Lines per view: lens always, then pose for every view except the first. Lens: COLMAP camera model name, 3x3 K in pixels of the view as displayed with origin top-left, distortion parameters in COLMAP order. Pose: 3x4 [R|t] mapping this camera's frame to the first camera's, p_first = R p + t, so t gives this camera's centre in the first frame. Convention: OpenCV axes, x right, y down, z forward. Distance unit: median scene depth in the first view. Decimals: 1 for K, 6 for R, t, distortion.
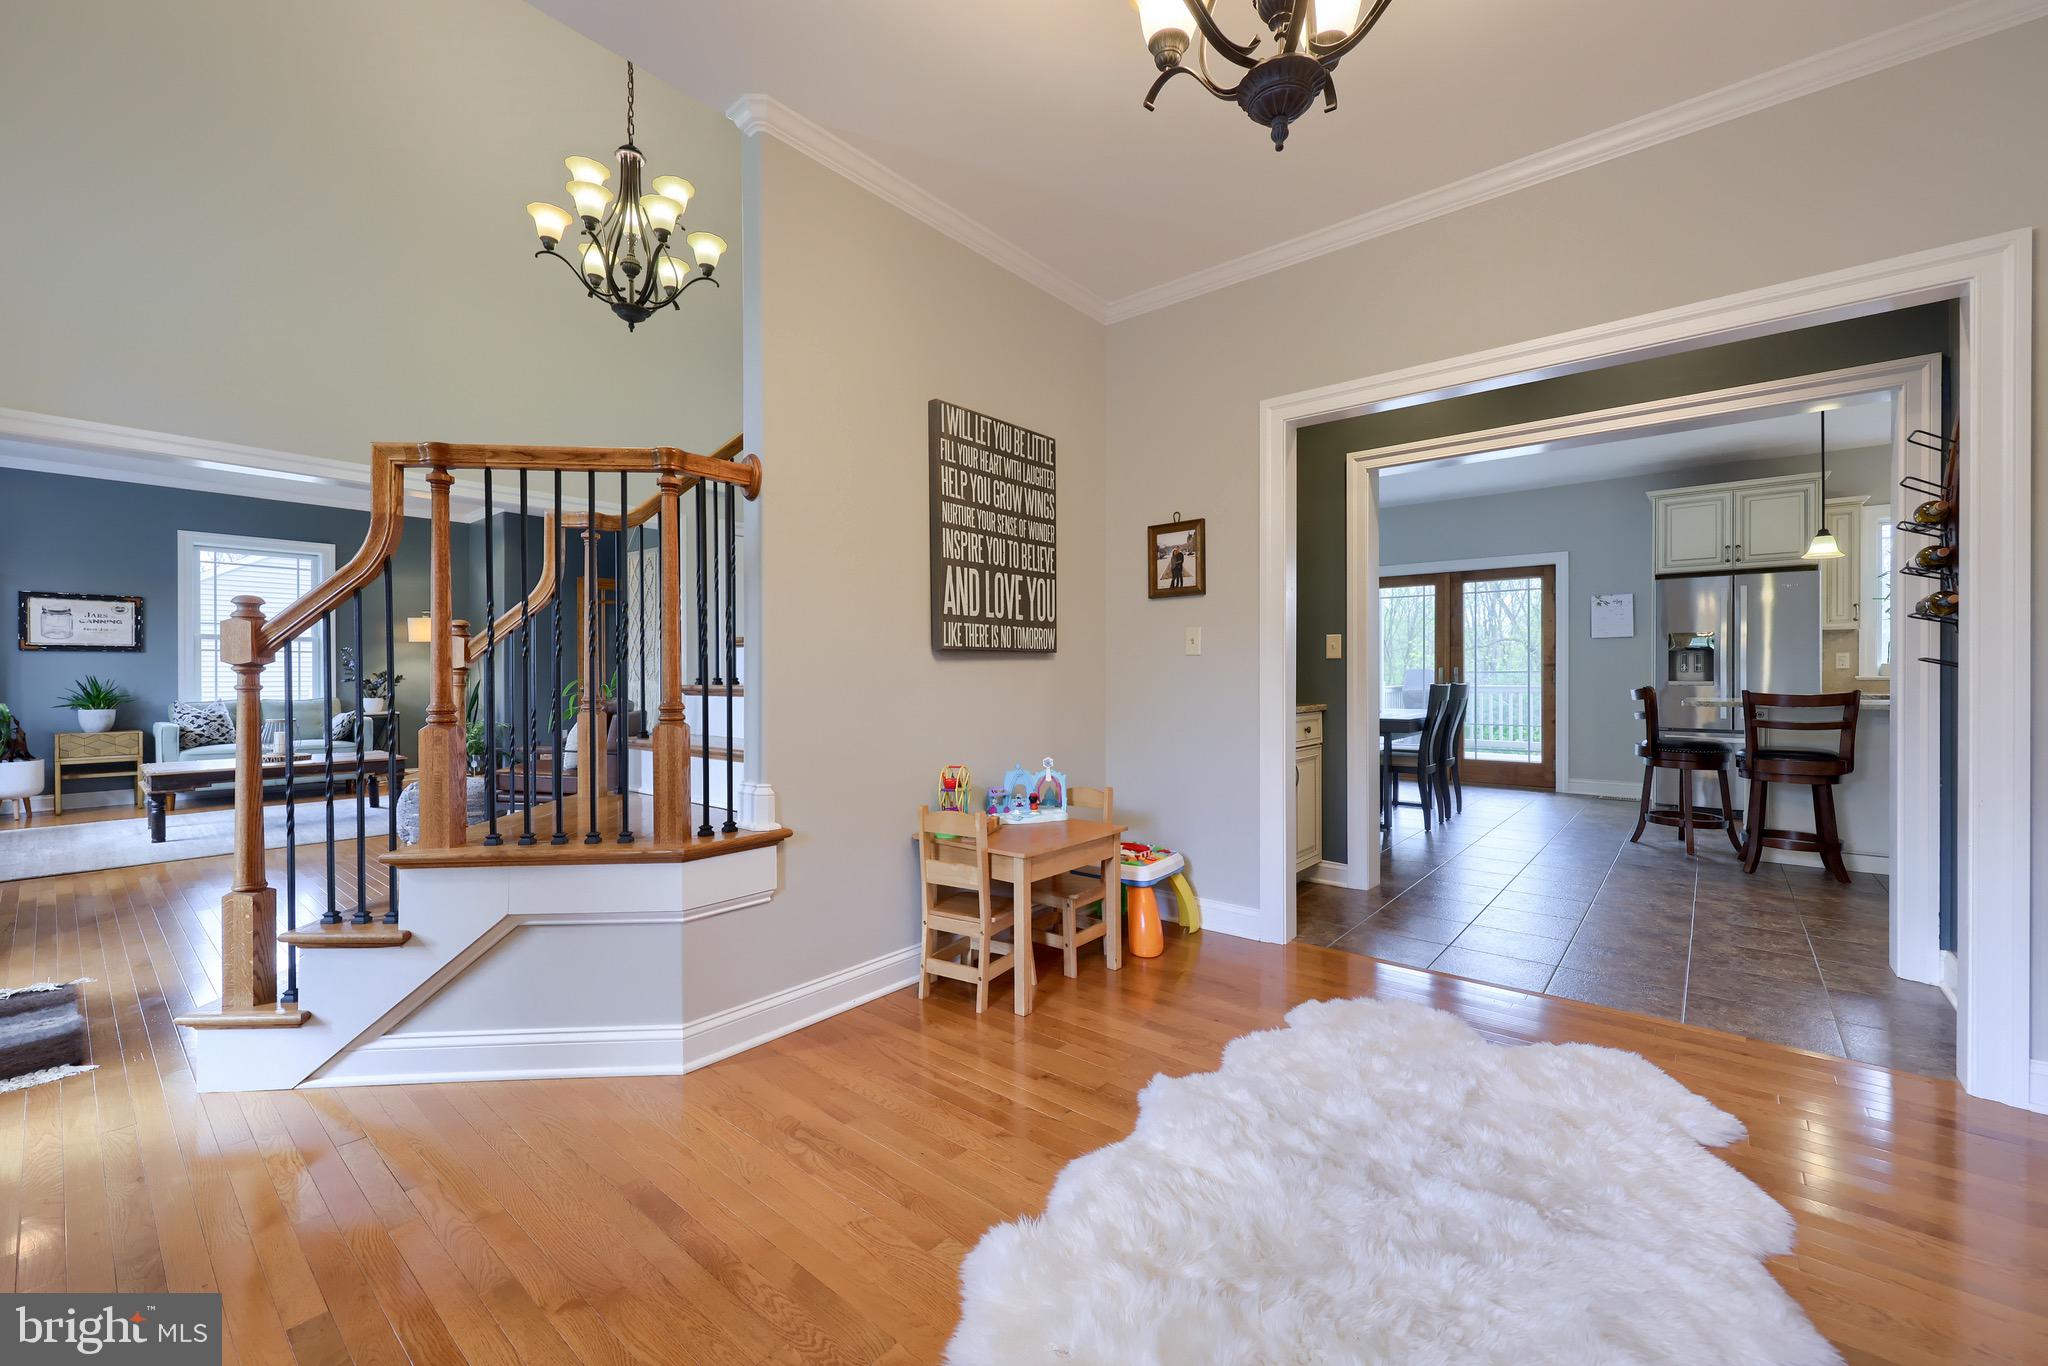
lens RADIAL K [[823.7, 0, 1030.7], [0, 823.7, 675.5], [0, 0, 1]] dist [-0.006220, 0.000966]
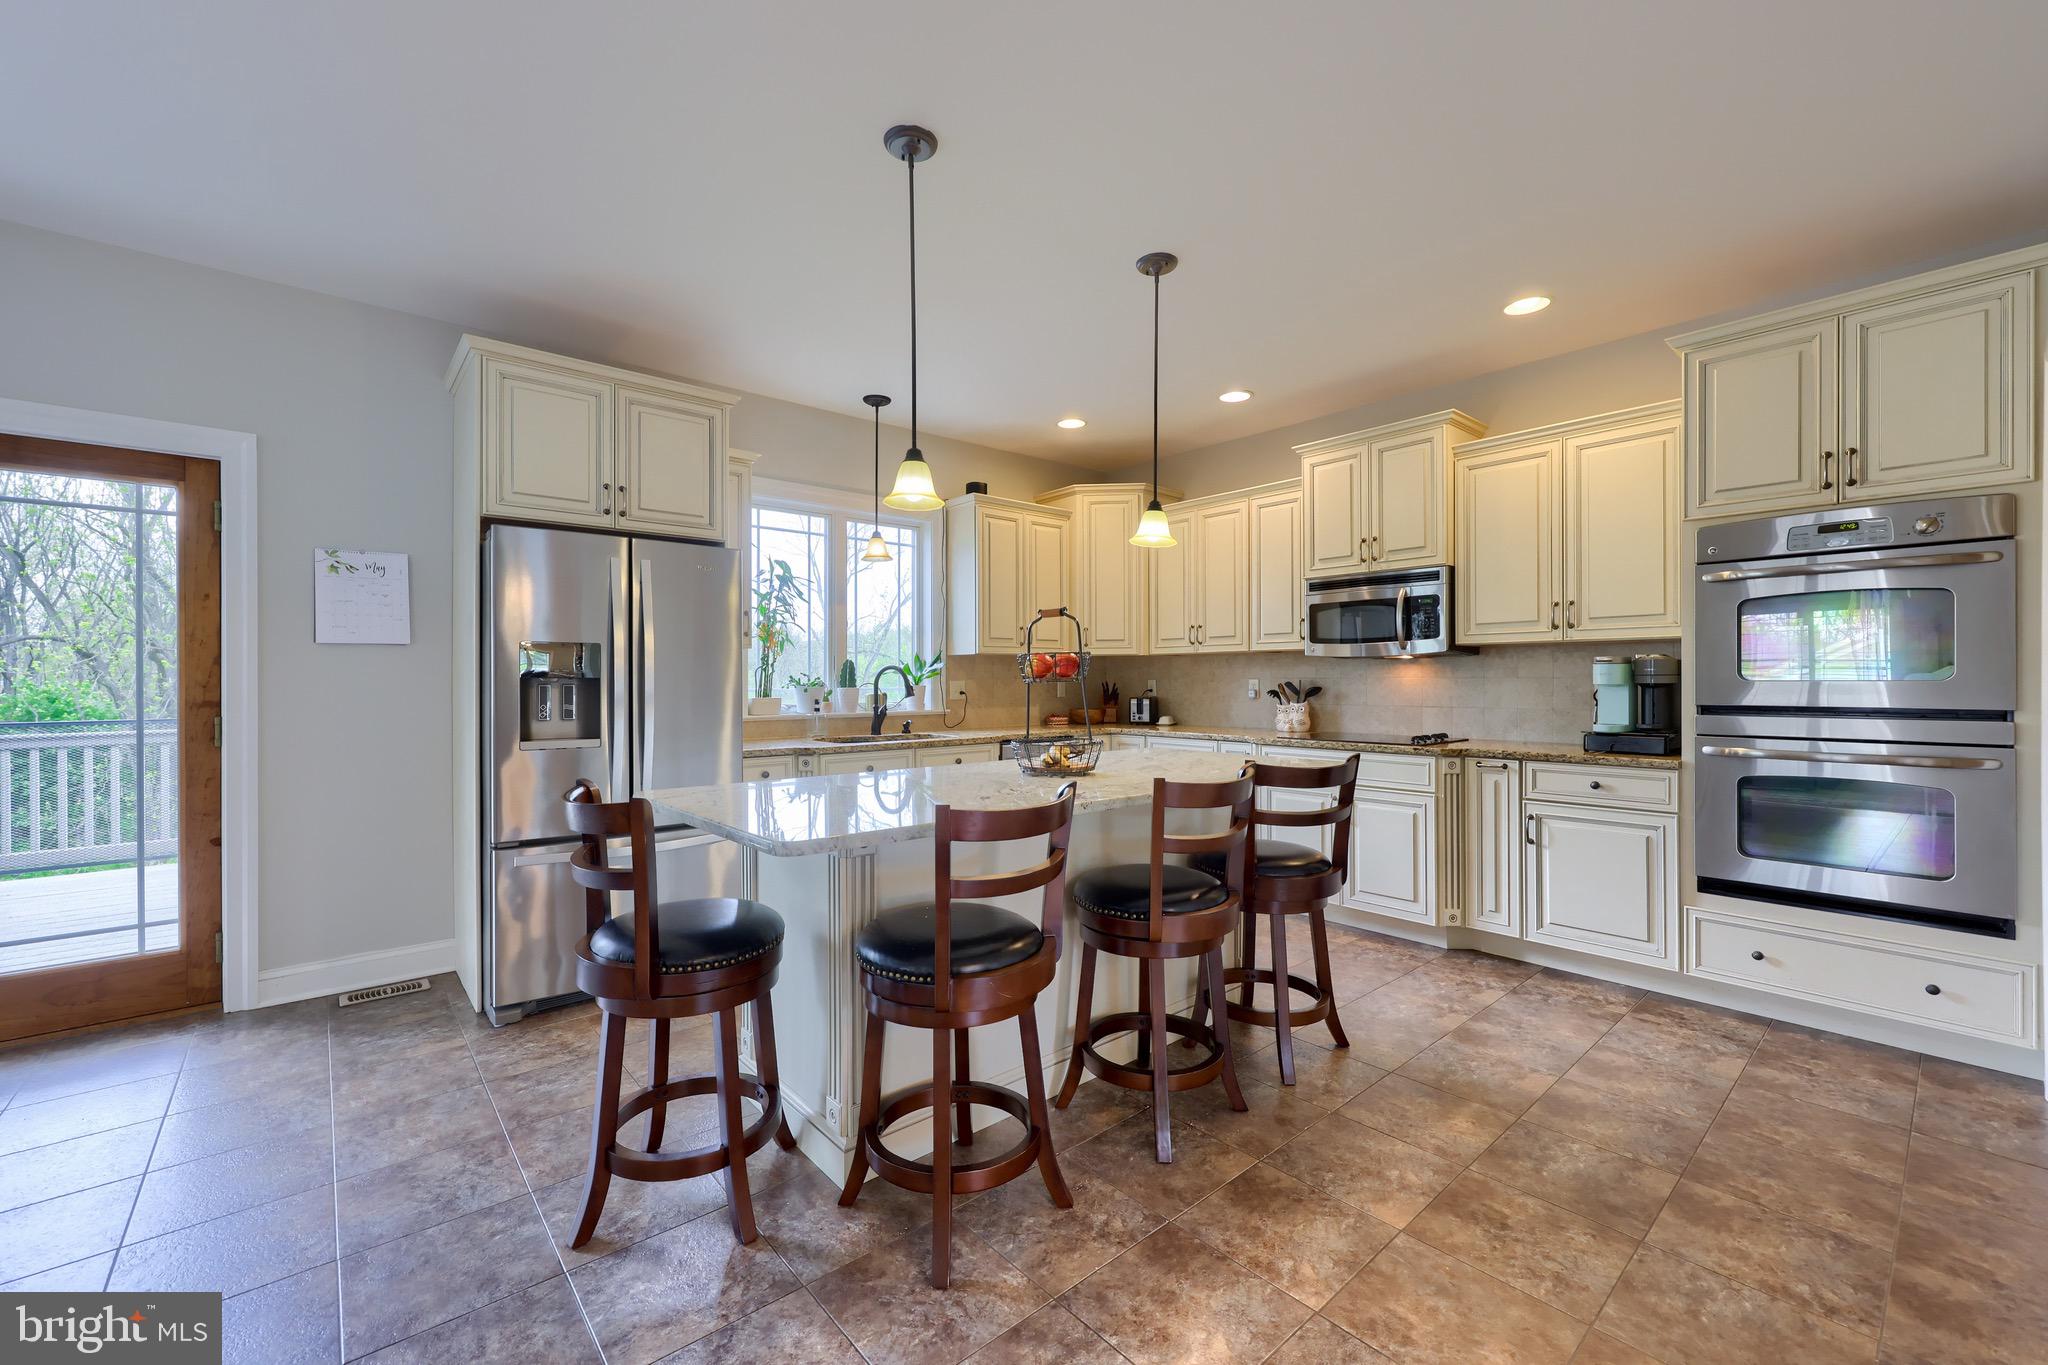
lens RADIAL K [[823.7, 0, 1014.8], [0, 823.7, 679.5], [0, 0, 1]] dist [-0.006220, 0.000966]
pose [[0.170257, 0.001991, 0.985398, 0.636757], [0.003146, 0.999992, -0.002564, -0.048244], [-0.985395, 0.003537, 0.170249, 1.136402]]
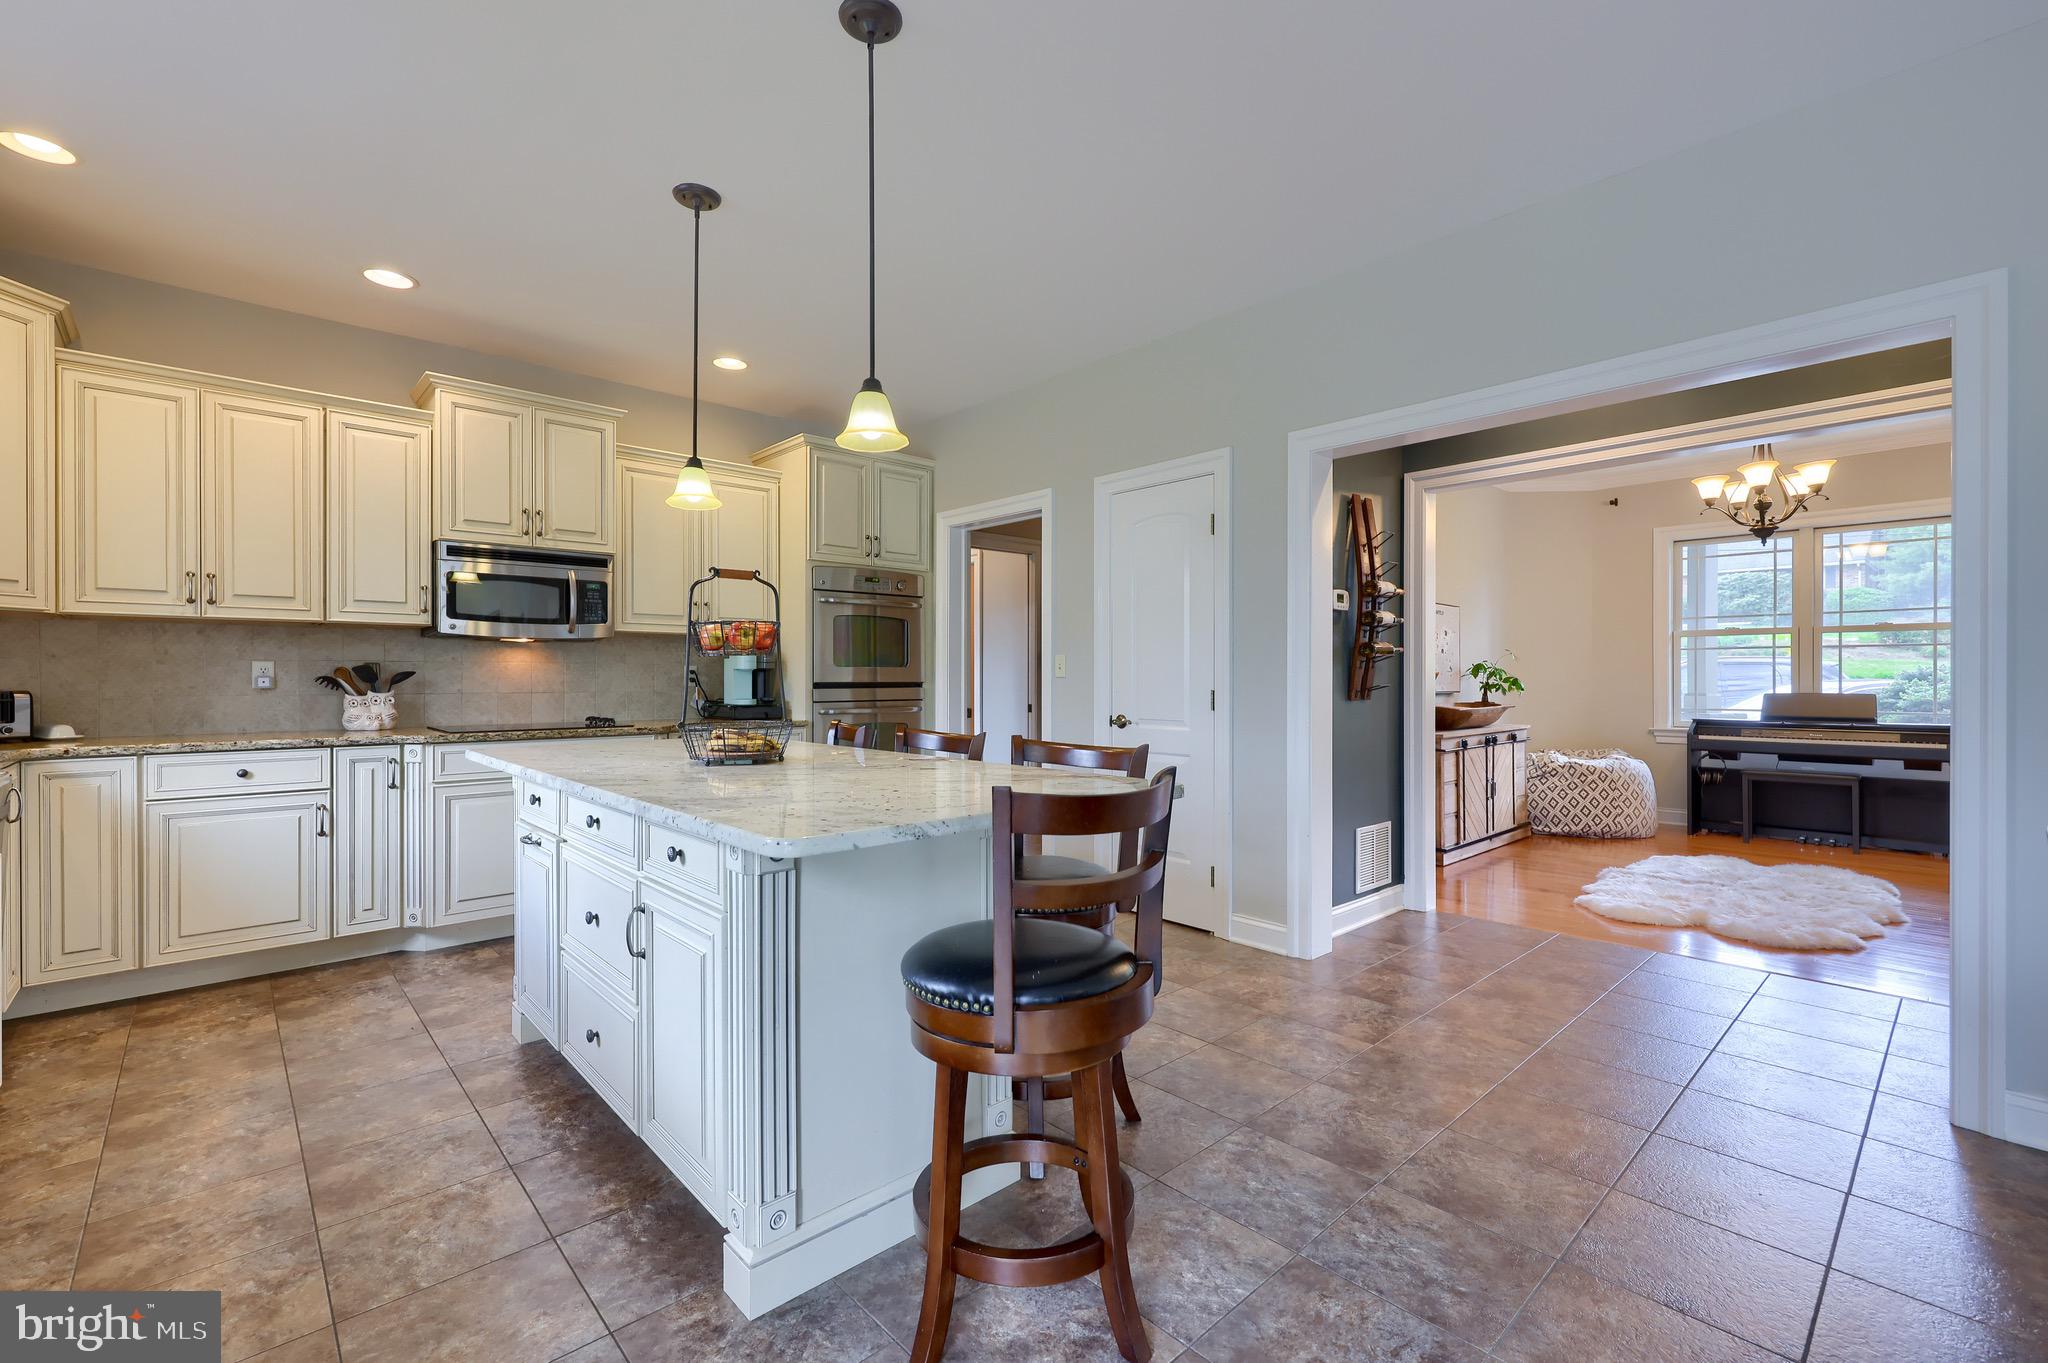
lens RADIAL K [[881.0, 0, 1031.6], [0, 881.0, 681.2], [0, 0, 1]] dist [0.001982, -0.001065]
pose [[-0.991430, 0.005089, 0.130538, 1.091173], [0.005424, 0.999983, 0.002215, -0.023732], [-0.130524, 0.002904, -0.991441, 1.920862]]
